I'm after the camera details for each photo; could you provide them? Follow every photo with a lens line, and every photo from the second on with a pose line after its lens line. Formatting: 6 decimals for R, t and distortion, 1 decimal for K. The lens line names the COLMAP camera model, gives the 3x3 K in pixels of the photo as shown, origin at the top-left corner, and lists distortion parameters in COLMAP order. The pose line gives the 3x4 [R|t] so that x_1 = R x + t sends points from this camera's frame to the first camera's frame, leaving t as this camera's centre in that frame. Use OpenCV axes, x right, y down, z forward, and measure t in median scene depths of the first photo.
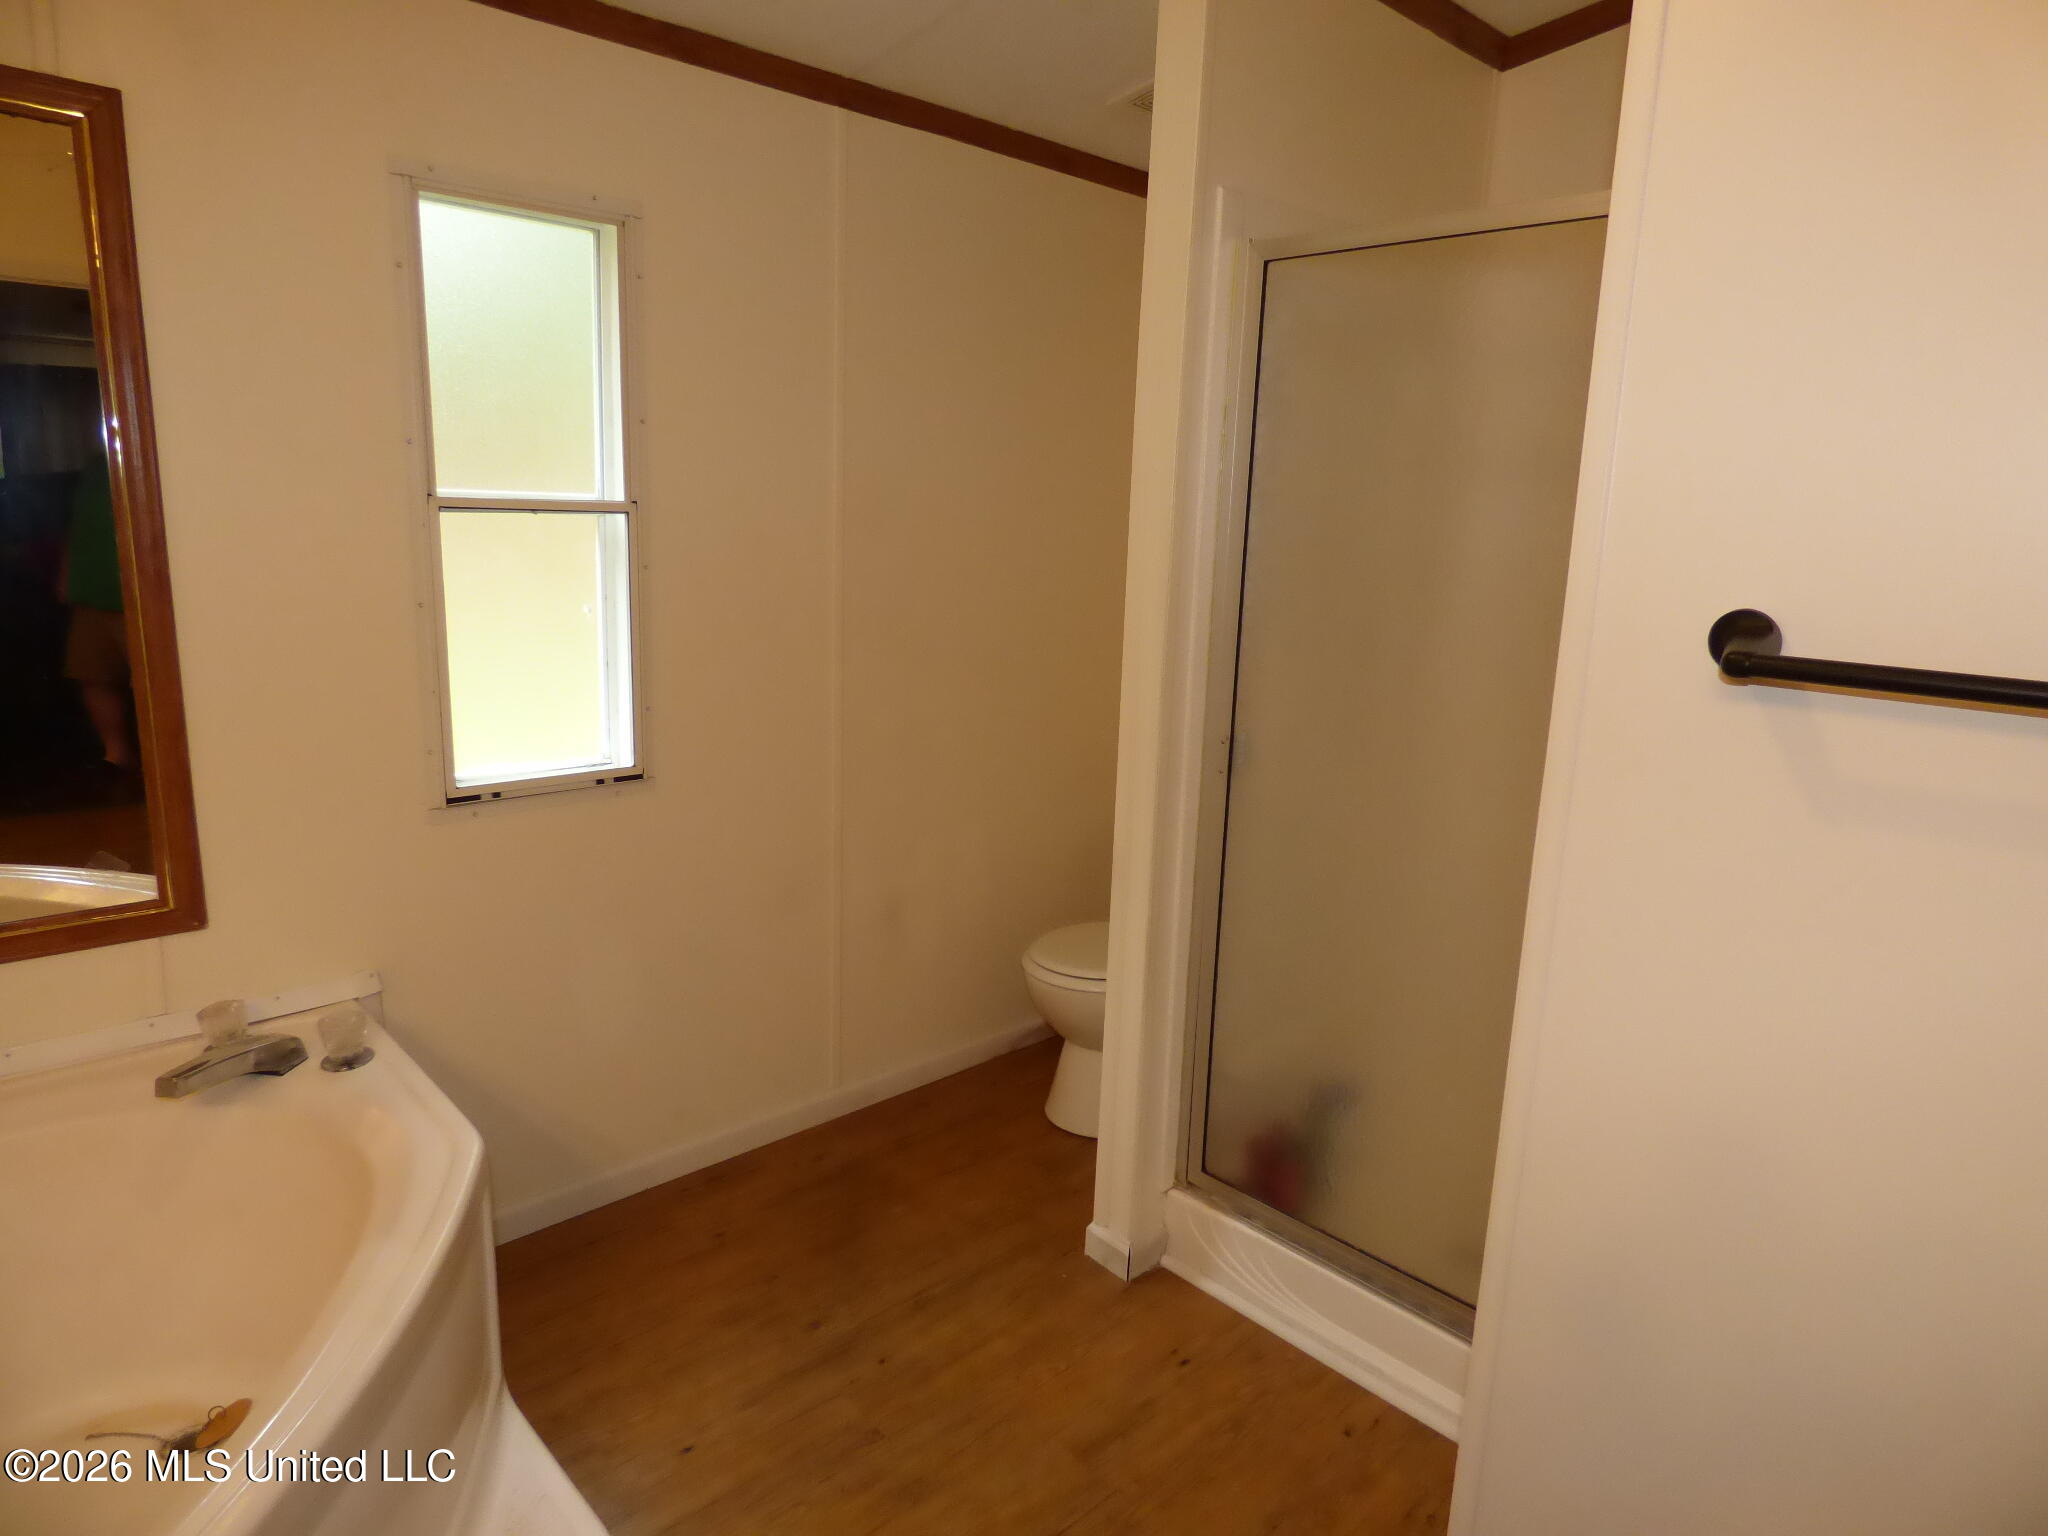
lens RADIAL K [[1217.1, 0, 1020.9], [0, 1217.1, 766.9], [0, 0, 1]] dist [-0.004585, -0.003459]
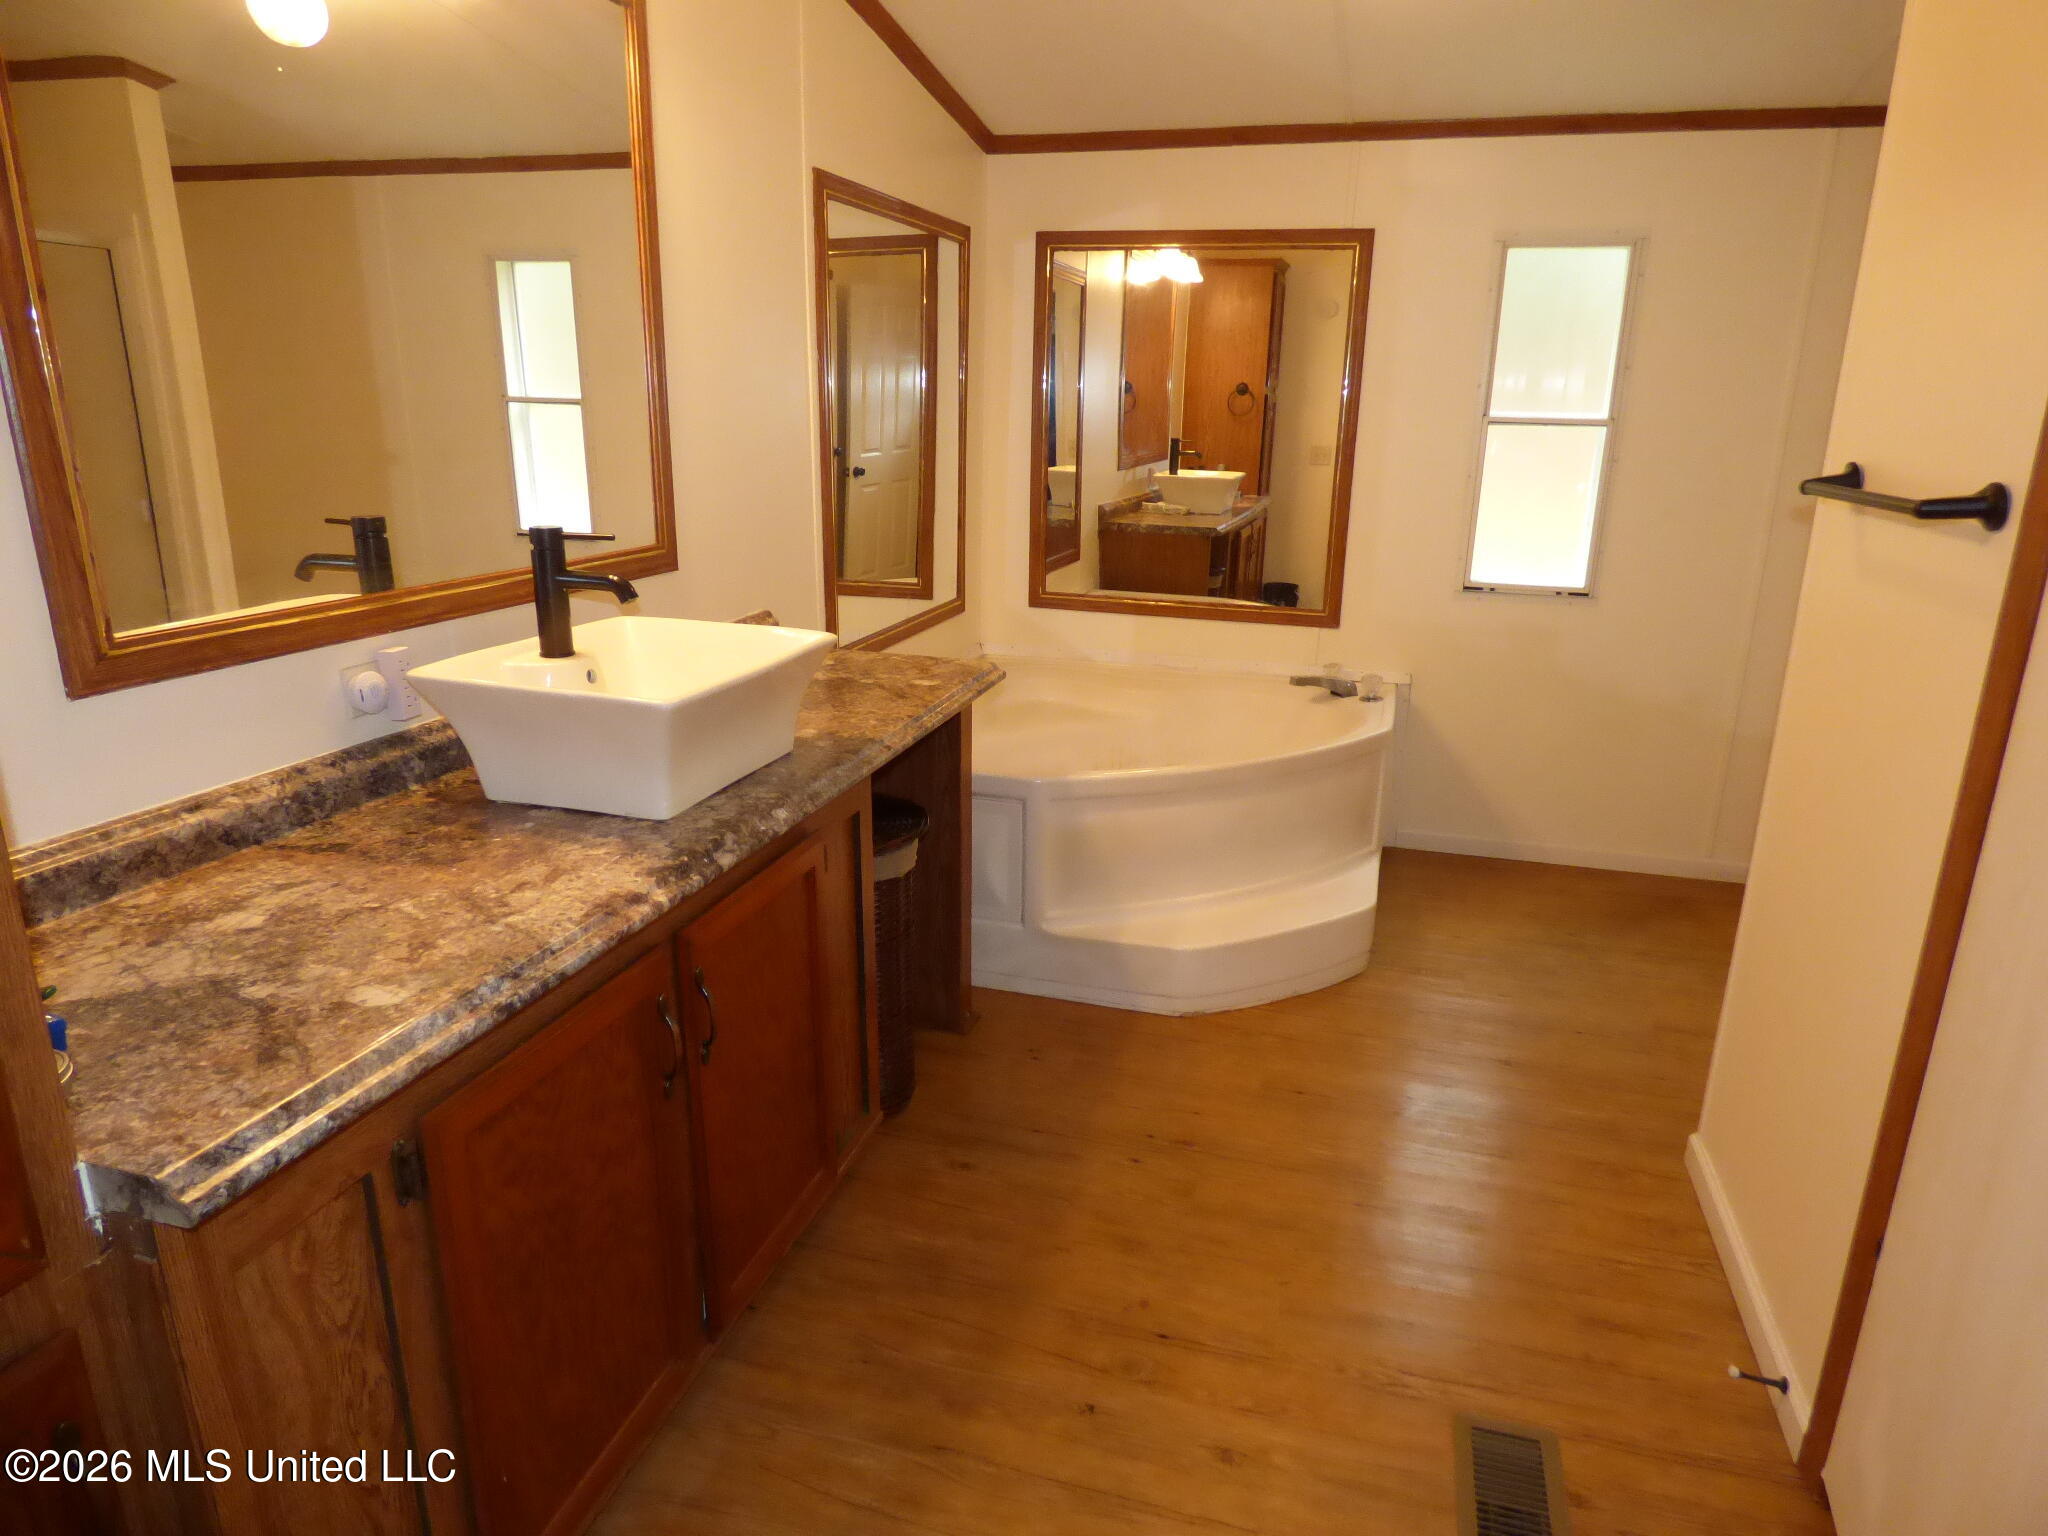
lens RADIAL K [[1217.1, 0, 1025.2], [0, 1217.1, 762.8], [0, 0, 1]] dist [-0.004585, -0.003459]
pose [[0.502922, 0.228111, -0.833688, 0.756951], [-0.178061, 0.971199, 0.158322, 0.109384], [0.845792, 0.068824, 0.529055, -0.482071]]
